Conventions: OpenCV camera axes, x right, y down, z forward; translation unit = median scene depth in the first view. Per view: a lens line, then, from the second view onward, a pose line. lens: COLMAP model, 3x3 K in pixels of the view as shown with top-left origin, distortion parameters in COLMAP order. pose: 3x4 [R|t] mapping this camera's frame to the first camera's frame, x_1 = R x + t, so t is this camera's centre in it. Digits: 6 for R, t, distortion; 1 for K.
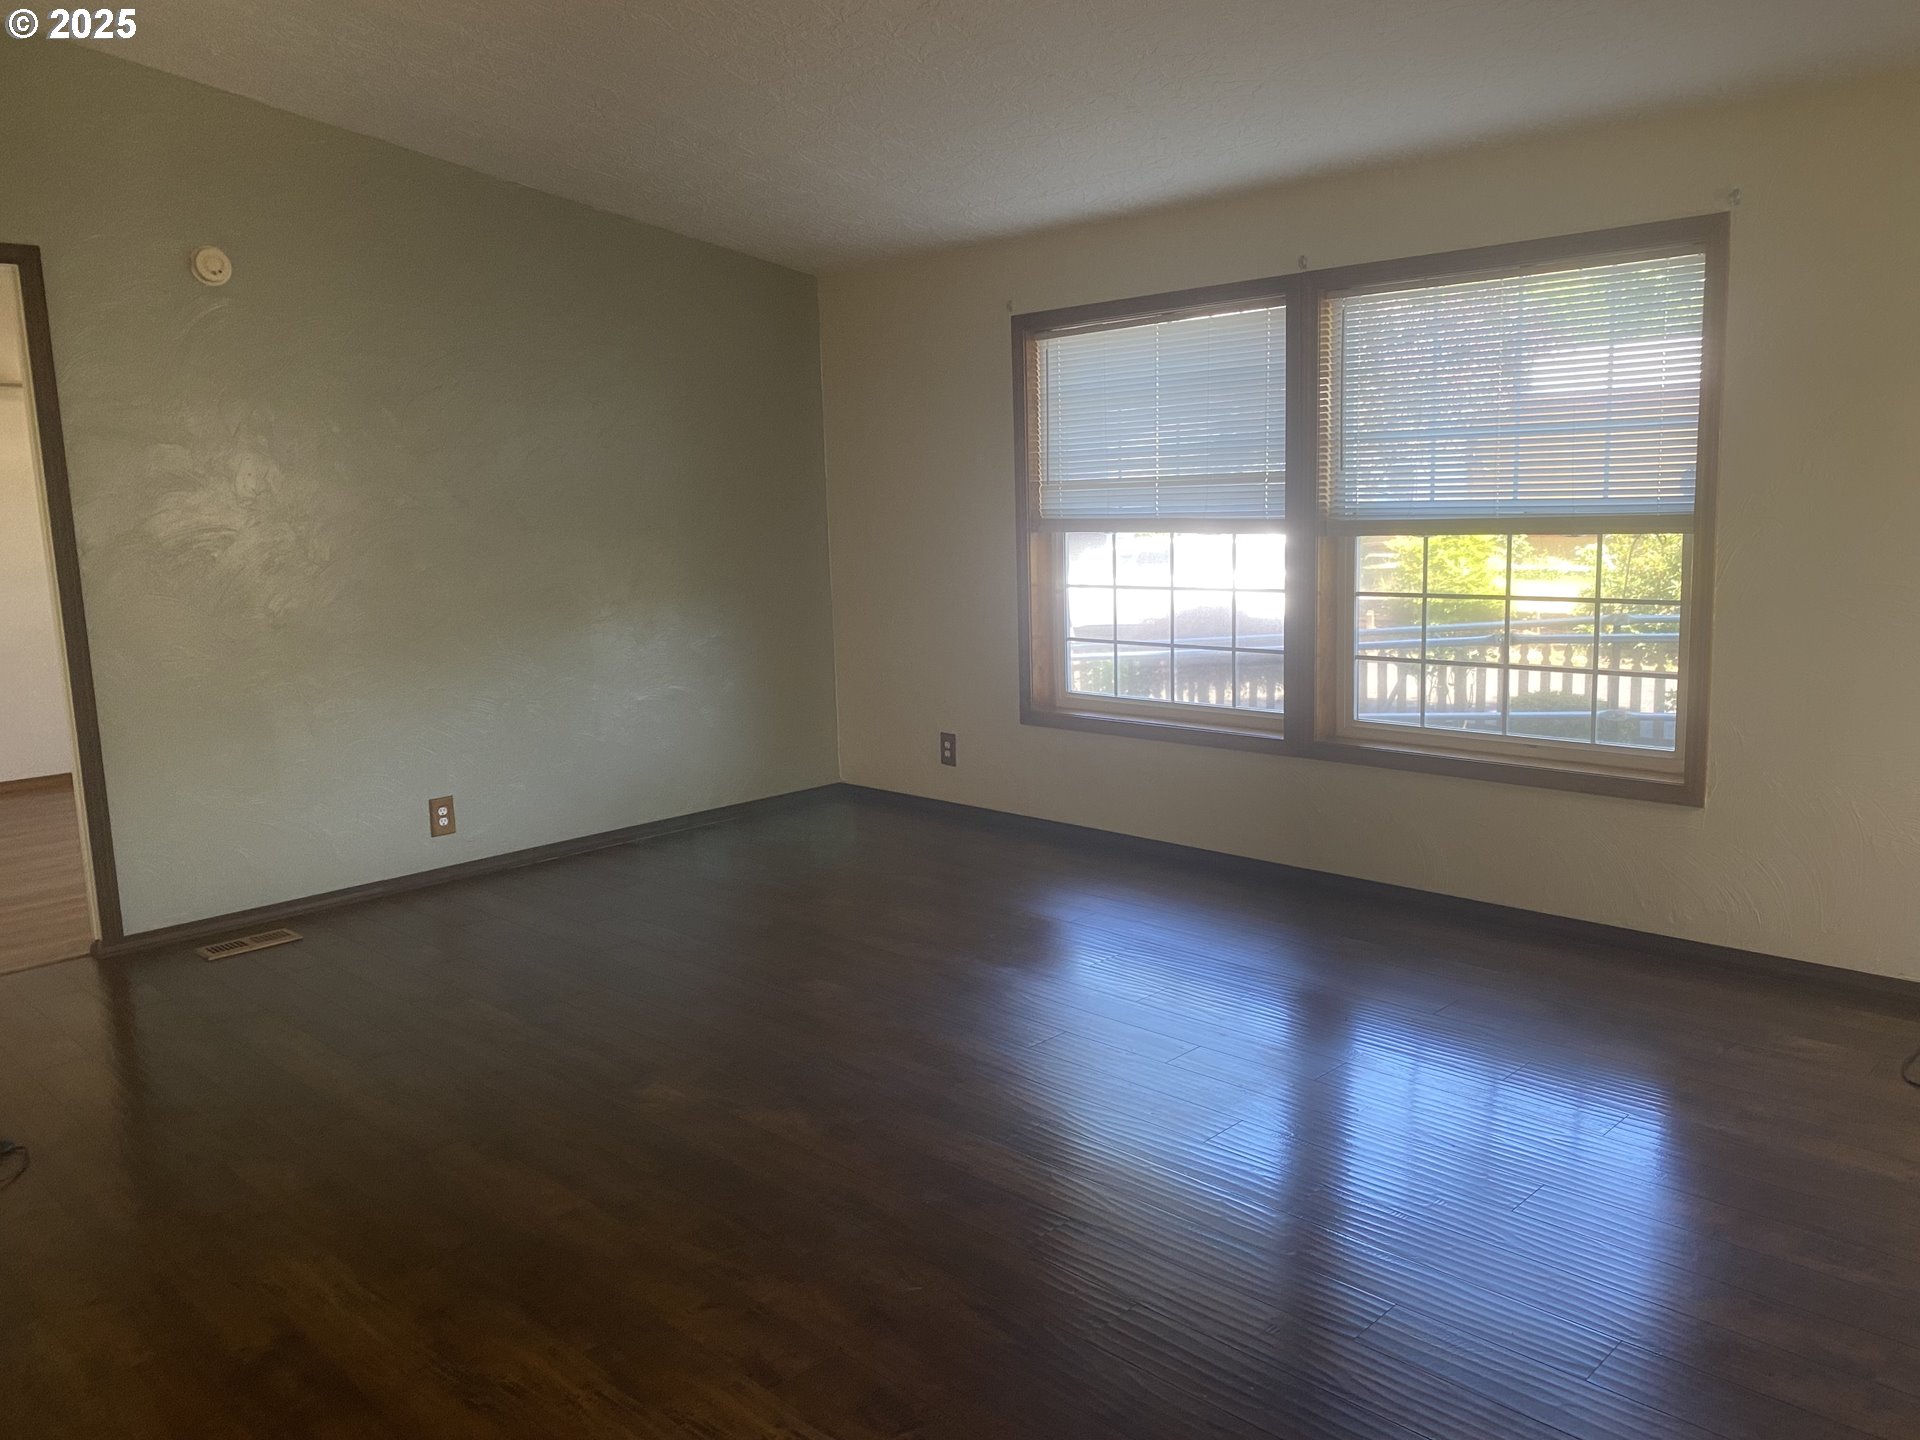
lens RADIAL K [[1458.2, 0, 958.8], [0, 1458.2, 726.4], [0, 0, 1]] dist [0.058542, -0.070452]
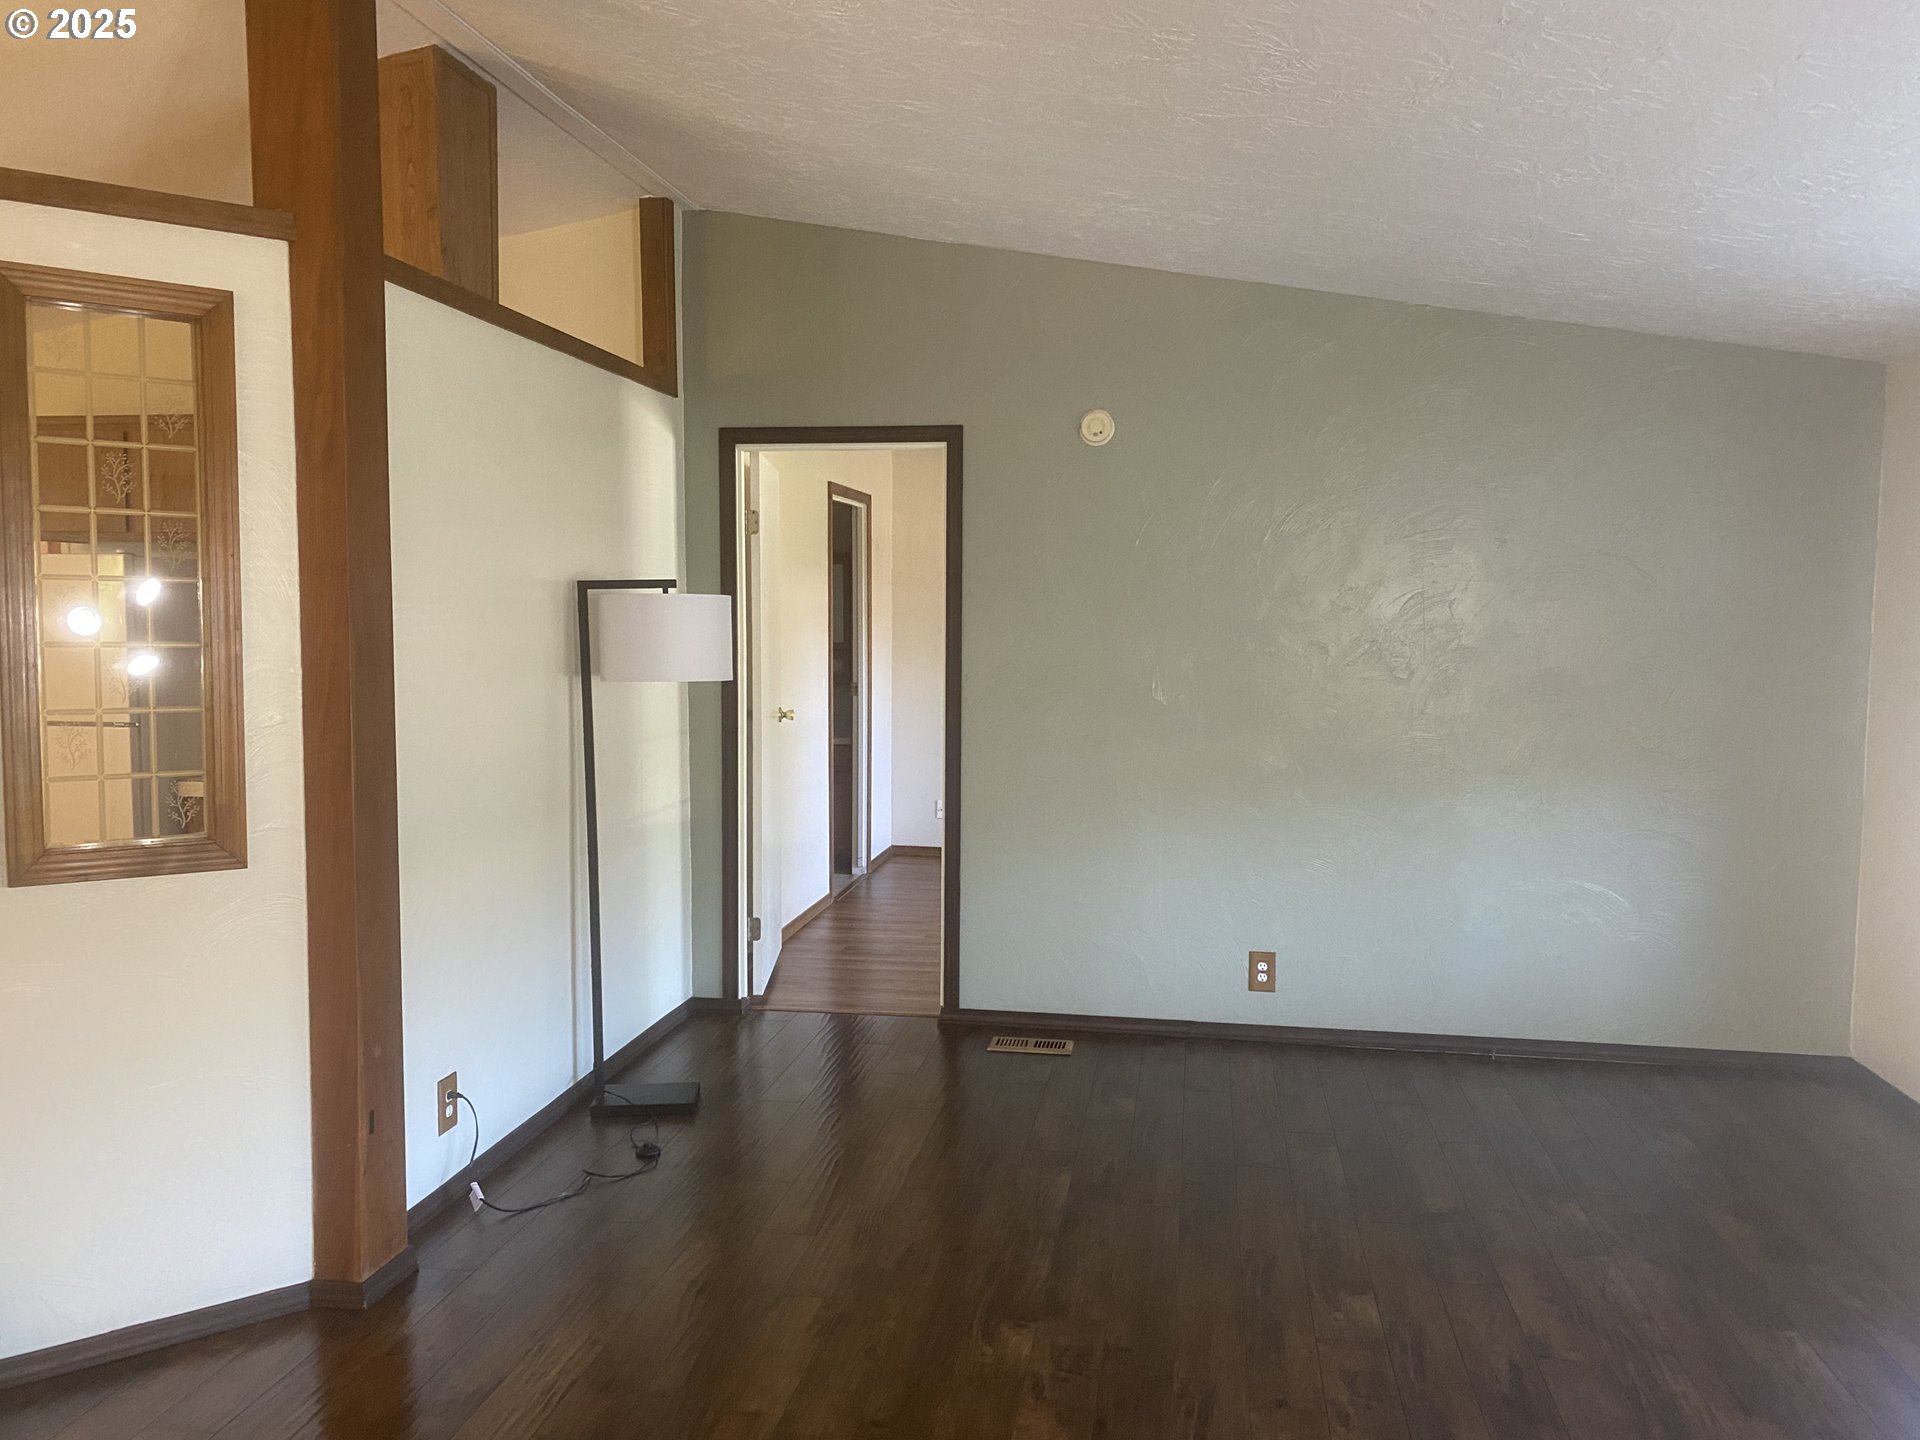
lens RADIAL K [[1458.2, 0, 973.0], [0, 1458.2, 726.8], [0, 0, 1]] dist [0.058542, -0.070452]
pose [[0.578328, 0.095218, -0.810229, 0.298204], [-0.157314, 0.987541, 0.003768, -0.070609], [0.800493, 0.125281, 0.586102, 0.271300]]
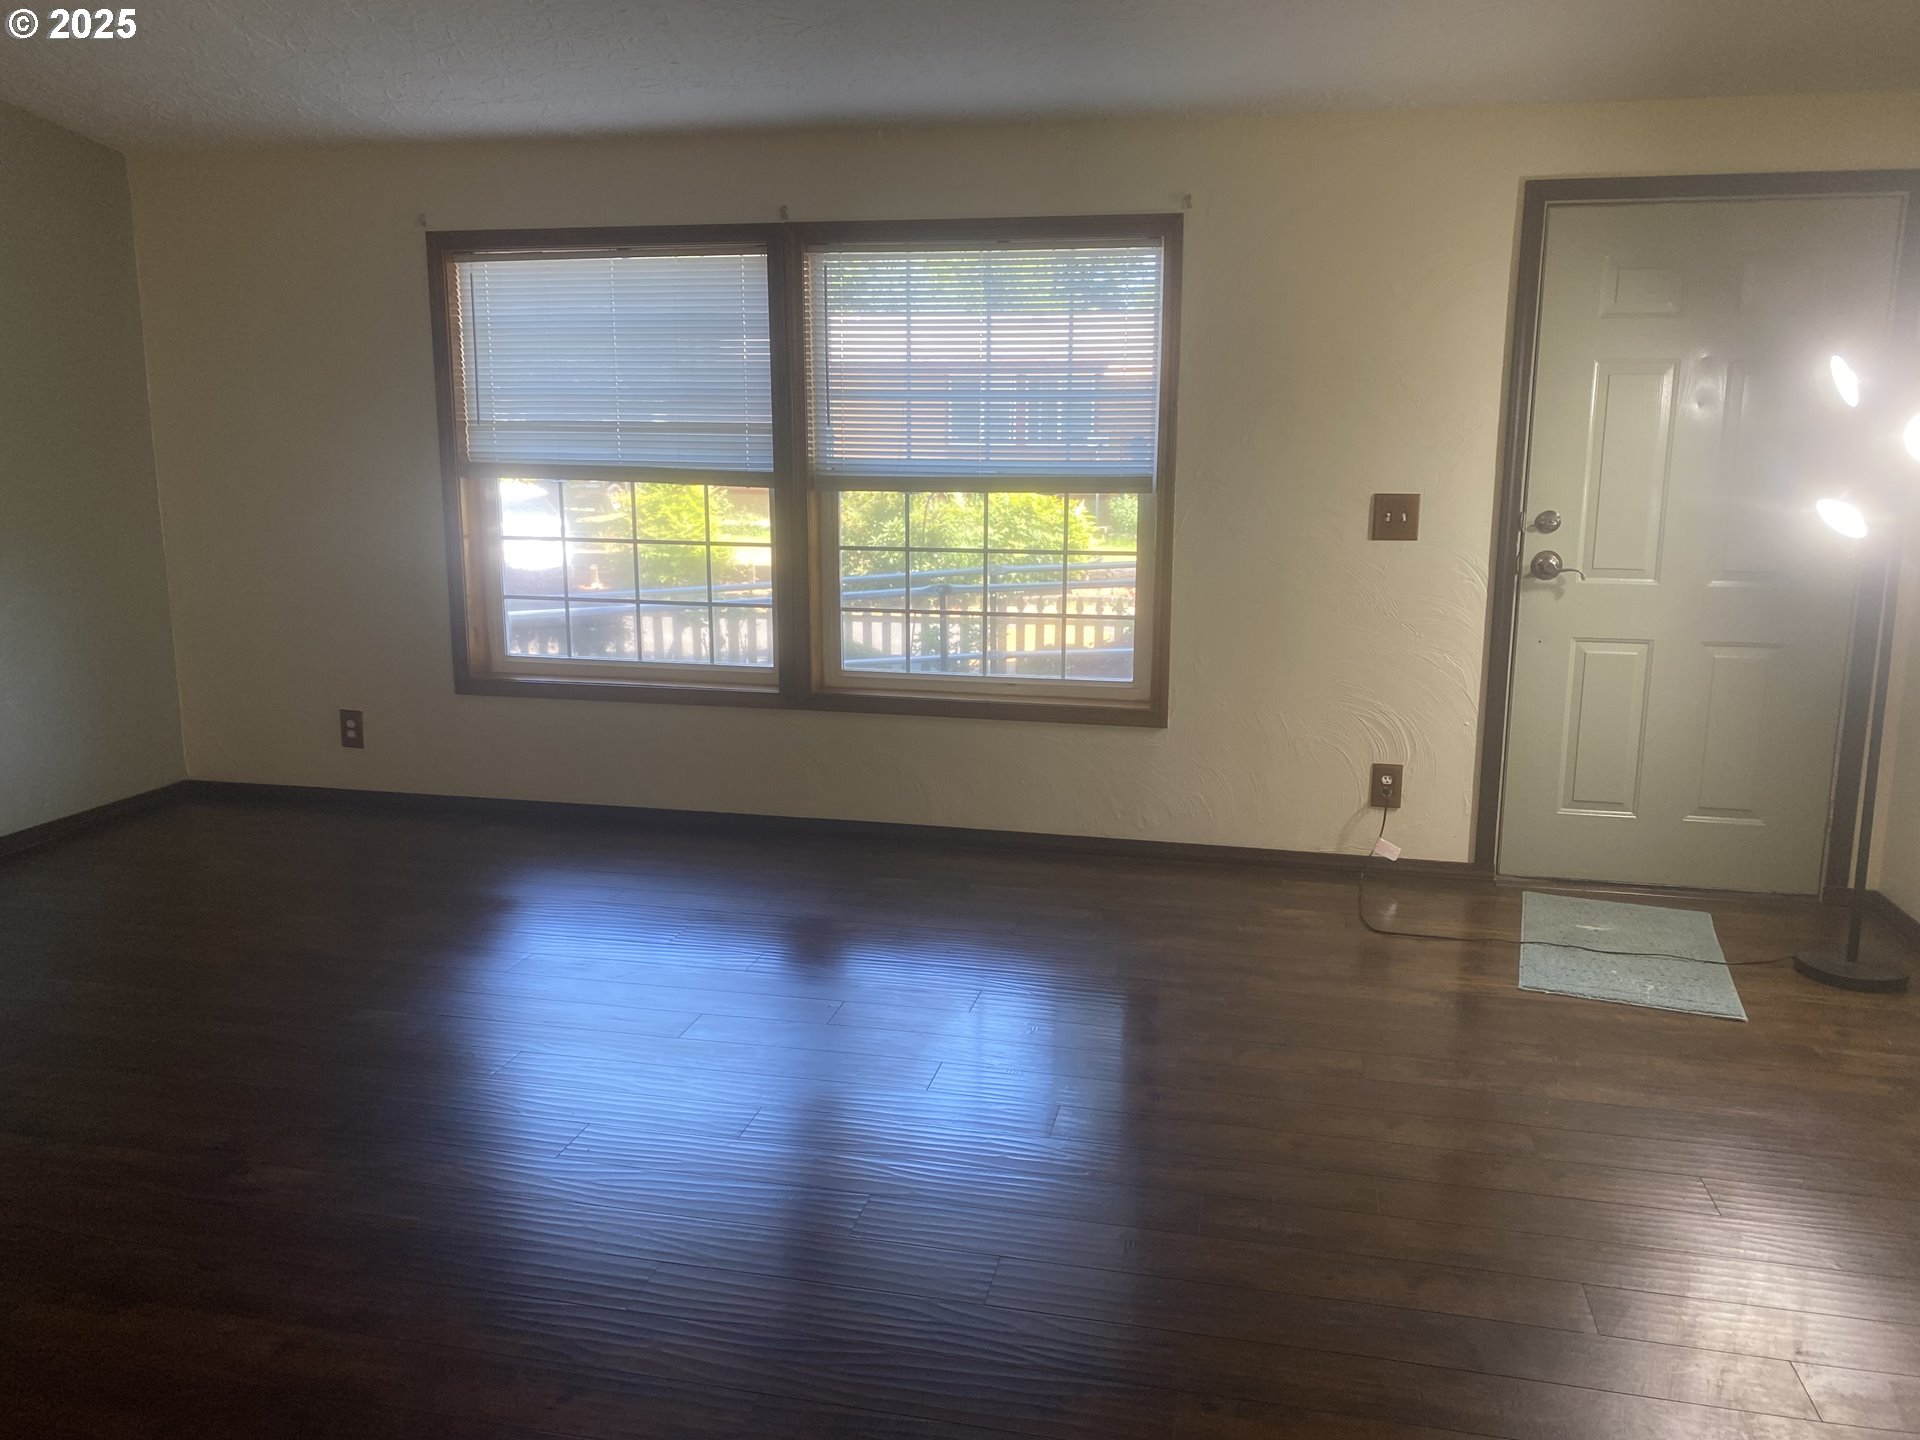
lens RADIAL K [[1458.2, 0, 951.8], [0, 1458.2, 719.6], [0, 0, 1]] dist [0.058542, -0.070452]
pose [[0.842776, -0.069068, 0.533814, -0.191868], [0.055210, 0.997595, 0.041910, -0.007254], [-0.535425, -0.005849, 0.844563, 0.082625]]
